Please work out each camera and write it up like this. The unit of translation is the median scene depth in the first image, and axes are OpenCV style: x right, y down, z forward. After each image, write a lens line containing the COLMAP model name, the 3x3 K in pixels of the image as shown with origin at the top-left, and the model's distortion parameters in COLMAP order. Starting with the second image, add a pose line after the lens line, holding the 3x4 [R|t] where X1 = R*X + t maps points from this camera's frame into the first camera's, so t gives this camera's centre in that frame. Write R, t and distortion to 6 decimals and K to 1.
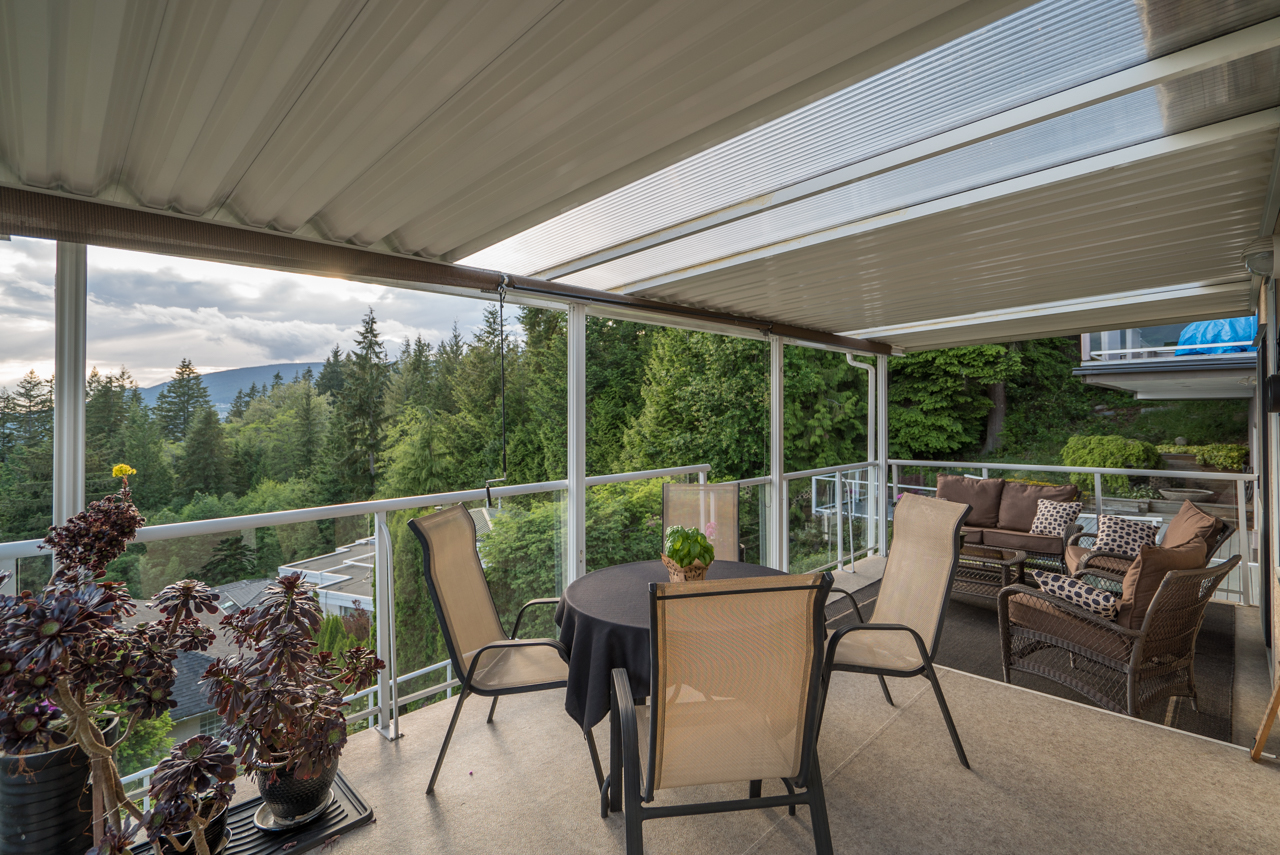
lens RADIAL K [[580.1, 0, 641.2], [0, 580.1, 414.9], [0, 0, 1]] dist [-0.009326, 0.004247]
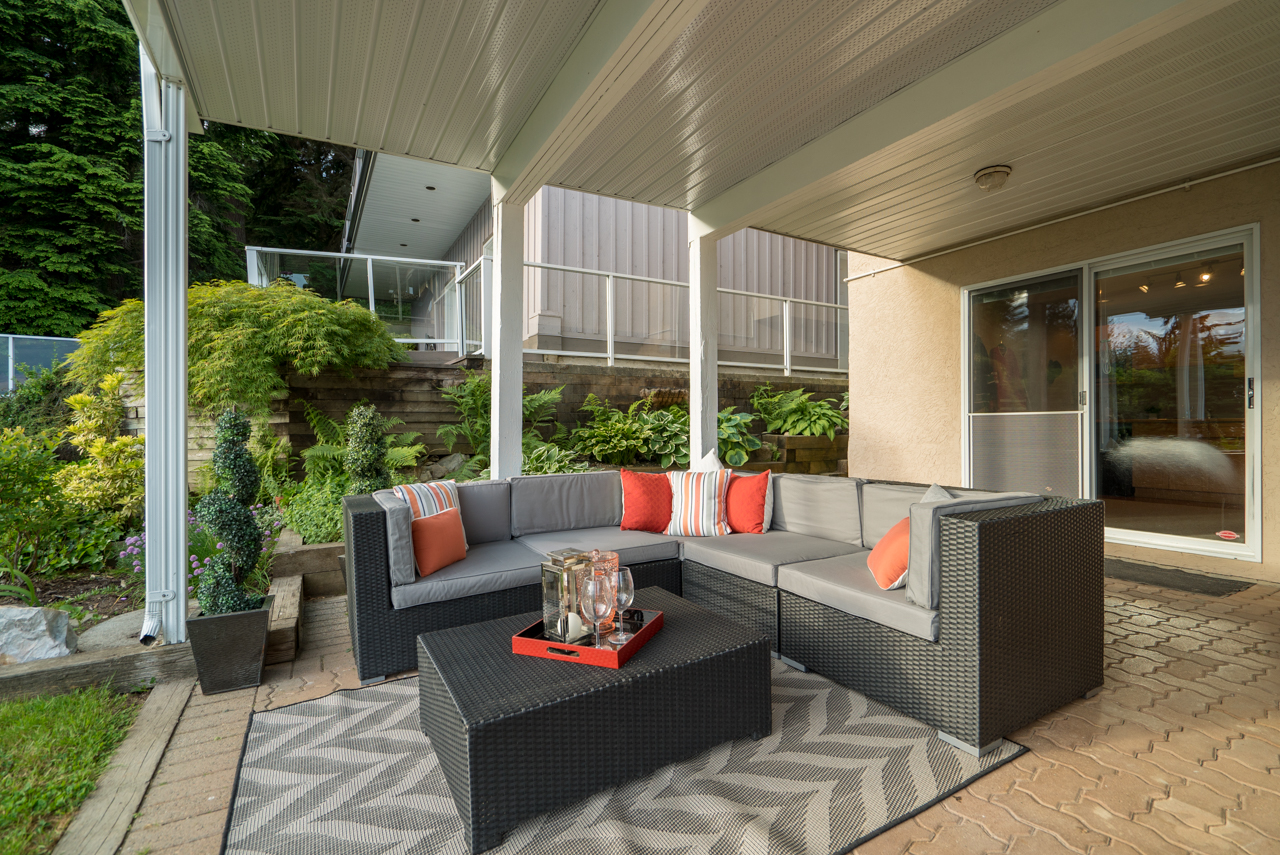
lens RADIAL K [[580.1, 0, 643.3], [0, 580.1, 427.8], [0, 0, 1]] dist [-0.009326, 0.004247]
pose [[0.267028, 0.002884, 0.963684, 0.041513], [0.001583, 0.999993, -0.003431, 0.158158], [-0.963687, 0.002442, 0.267022, 0.173348]]
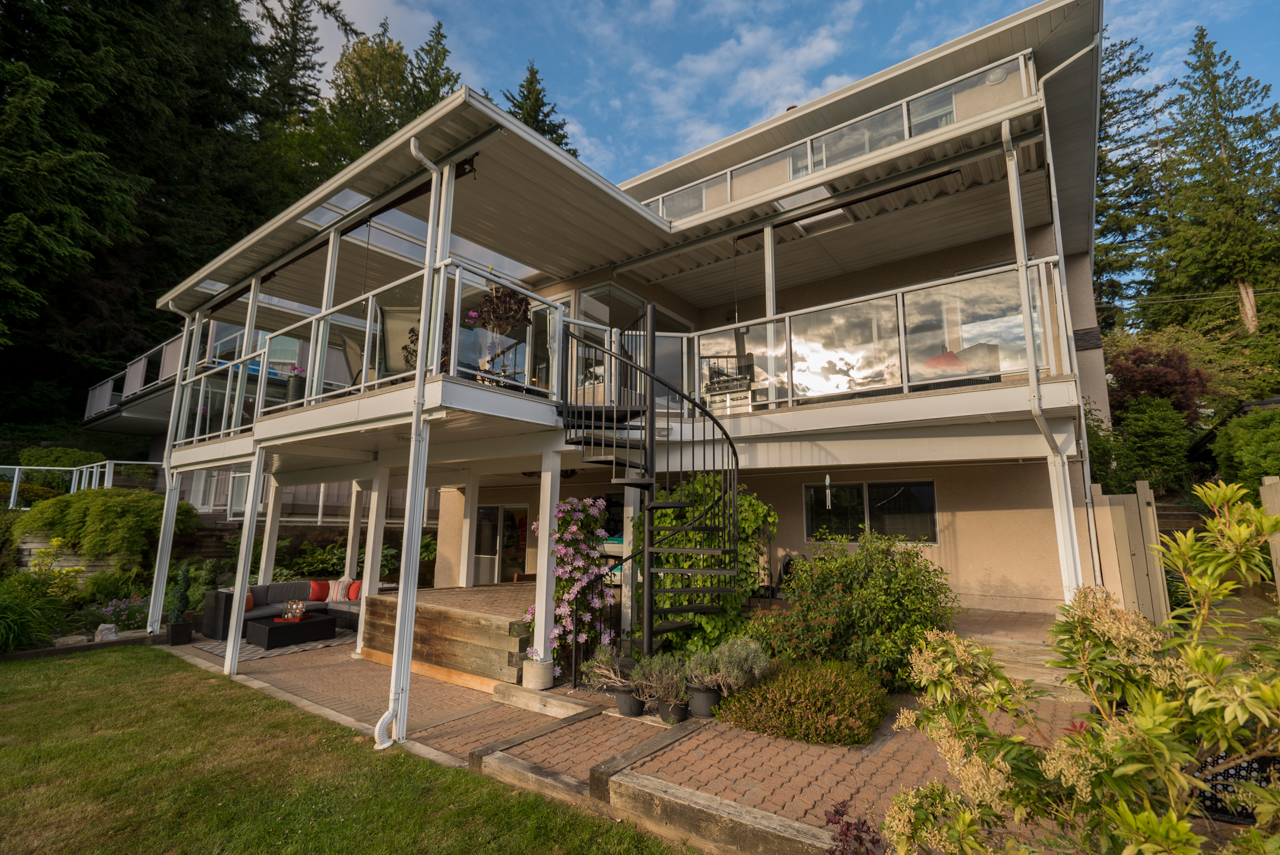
lens RADIAL K [[580.1, 0, 637.6], [0, 580.1, 432.4], [0, 0, 1]] dist [-0.009326, 0.004247]
pose [[-0.134313, 0.164894, 0.977123, -0.329736], [-0.014535, 0.985624, -0.168326, 0.125262], [-0.990832, -0.036811, -0.129986, 0.020249]]
